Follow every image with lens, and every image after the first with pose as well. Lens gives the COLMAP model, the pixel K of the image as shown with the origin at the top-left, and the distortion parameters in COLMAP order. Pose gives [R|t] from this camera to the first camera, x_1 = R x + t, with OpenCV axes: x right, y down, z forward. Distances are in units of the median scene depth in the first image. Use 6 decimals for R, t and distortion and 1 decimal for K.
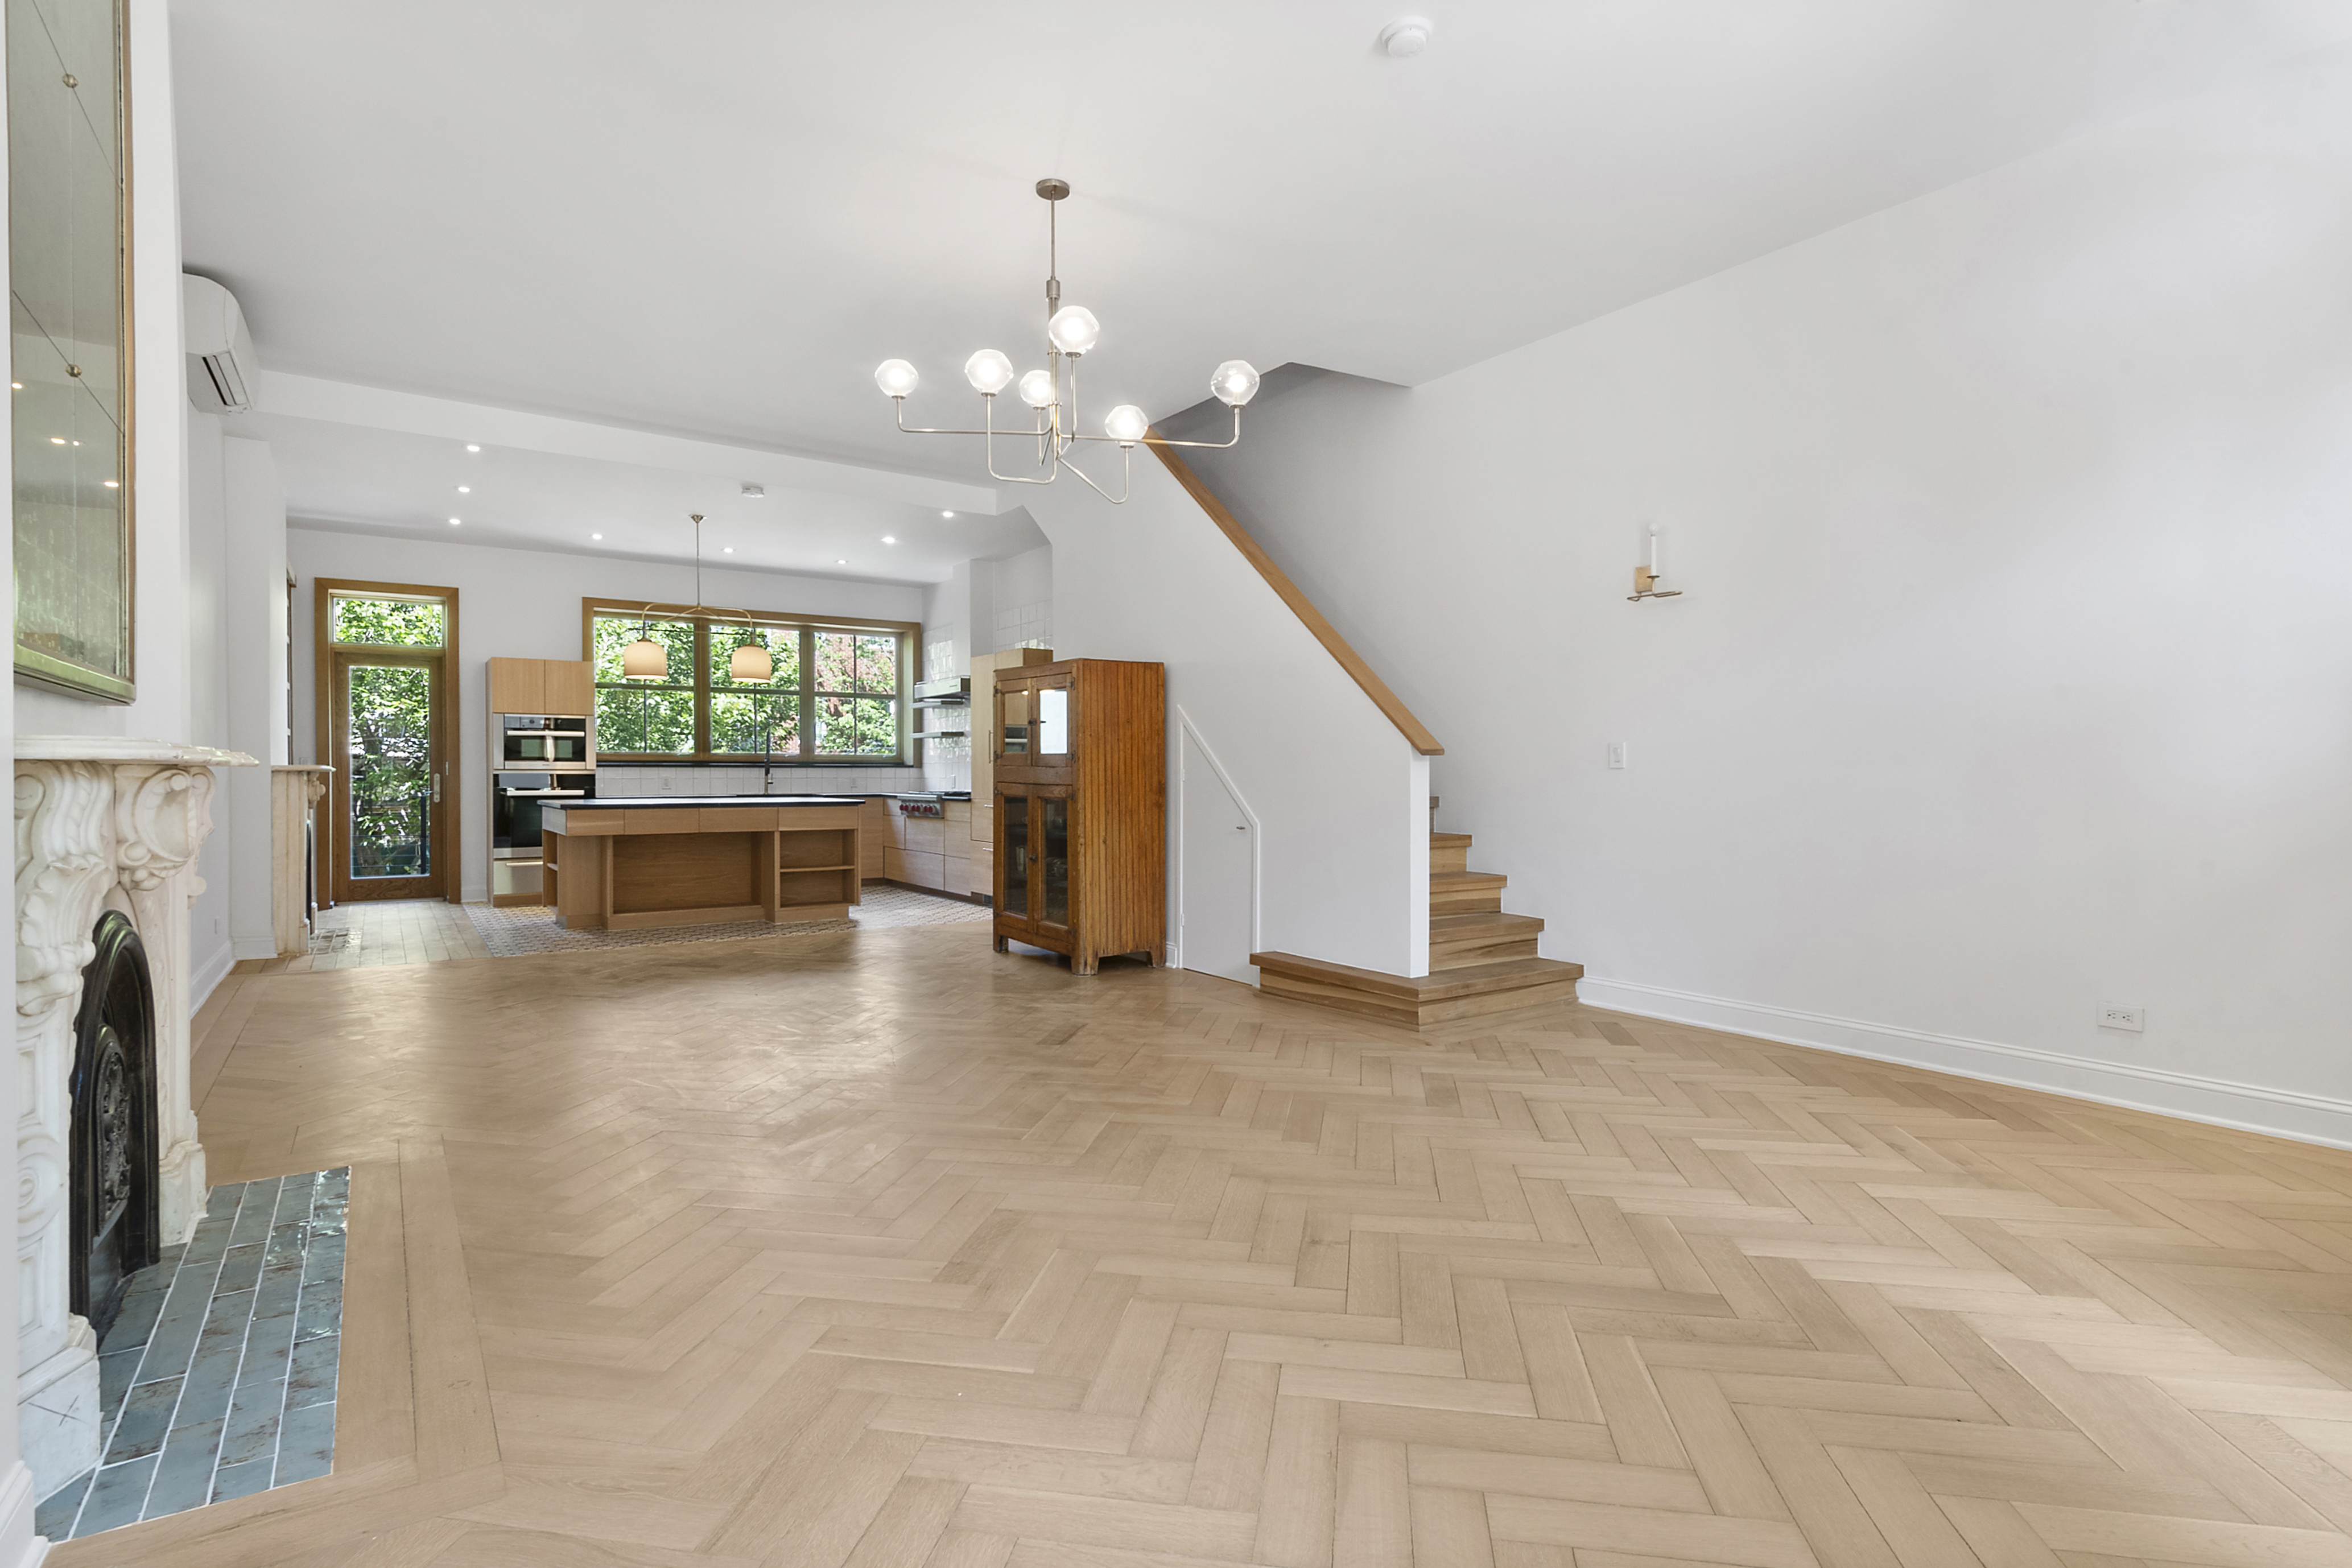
lens RADIAL K [[1094.5, 0, 1176.0], [0, 1094.5, 784.0], [0, 0, 1]] dist [0.001169, -0.000071]
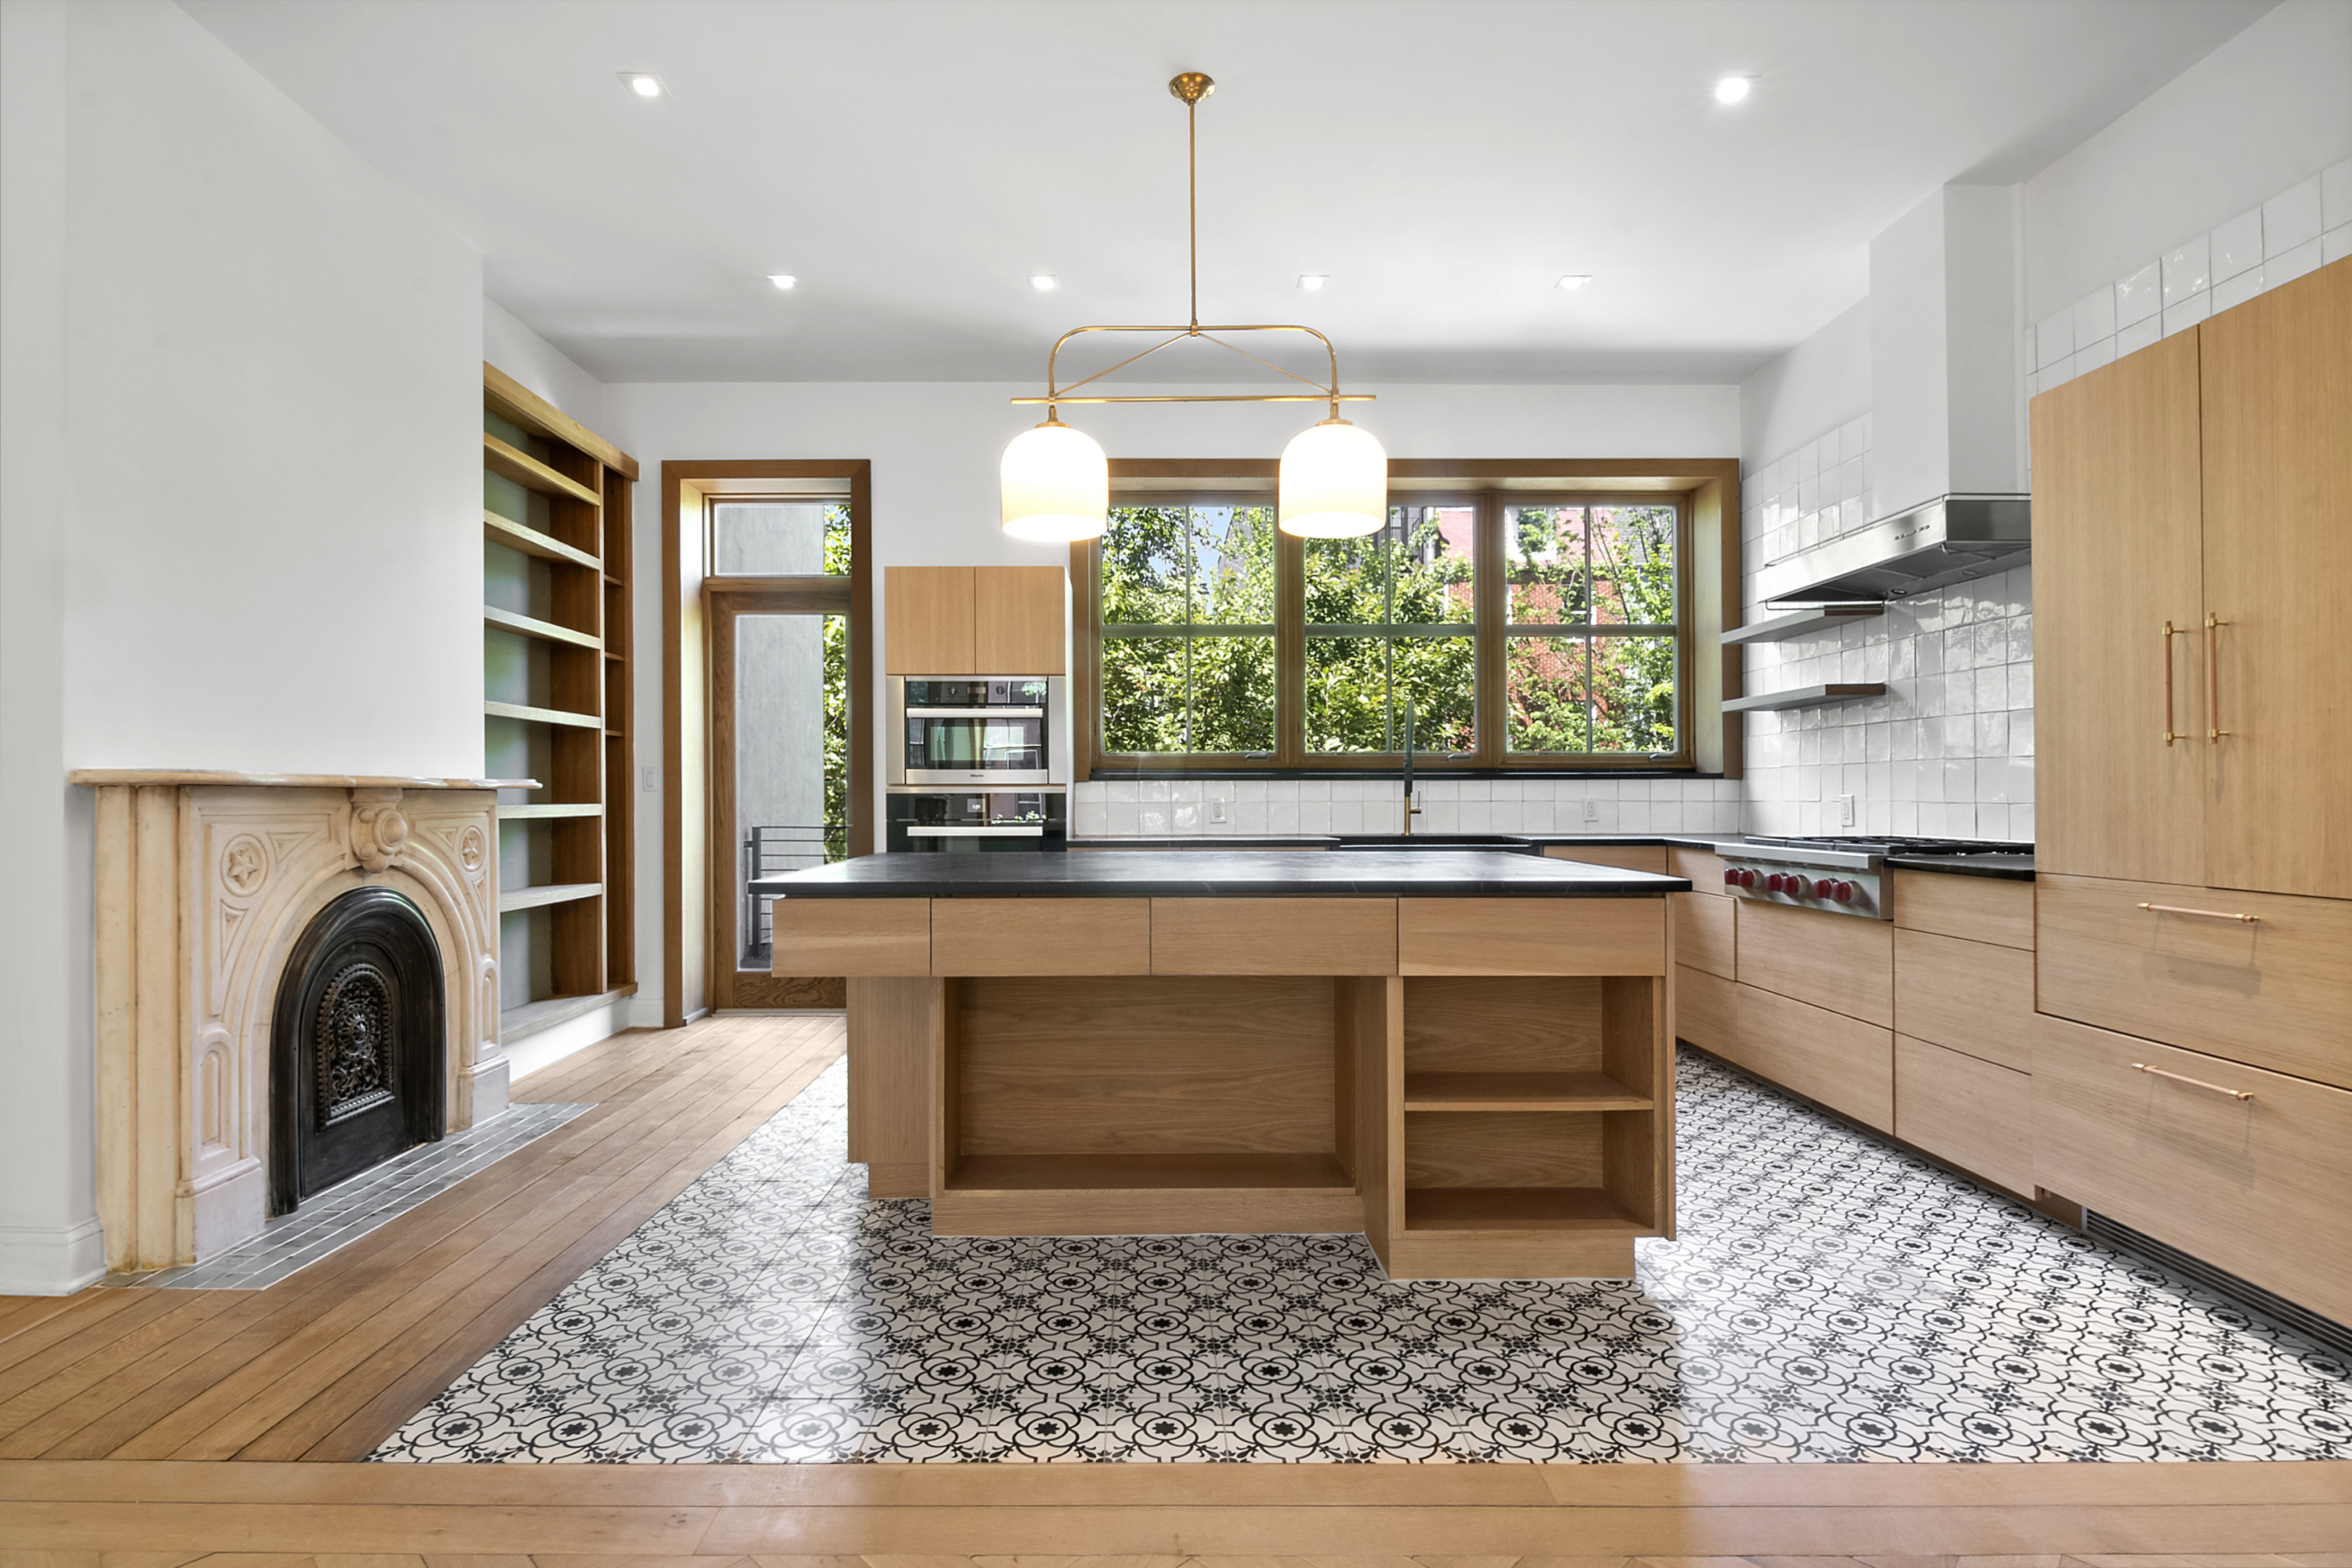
lens RADIAL K [[1101.9, 0, 1176.0], [0, 1101.9, 784.0], [0, 0, 1]] dist [0.012795, 0.000037]
pose [[0.822910, -0.008151, -0.568113, -0.199403], [-0.000722, 0.999881, -0.015392, -0.005563], [0.568171, 0.013076, 0.822807, 0.593745]]
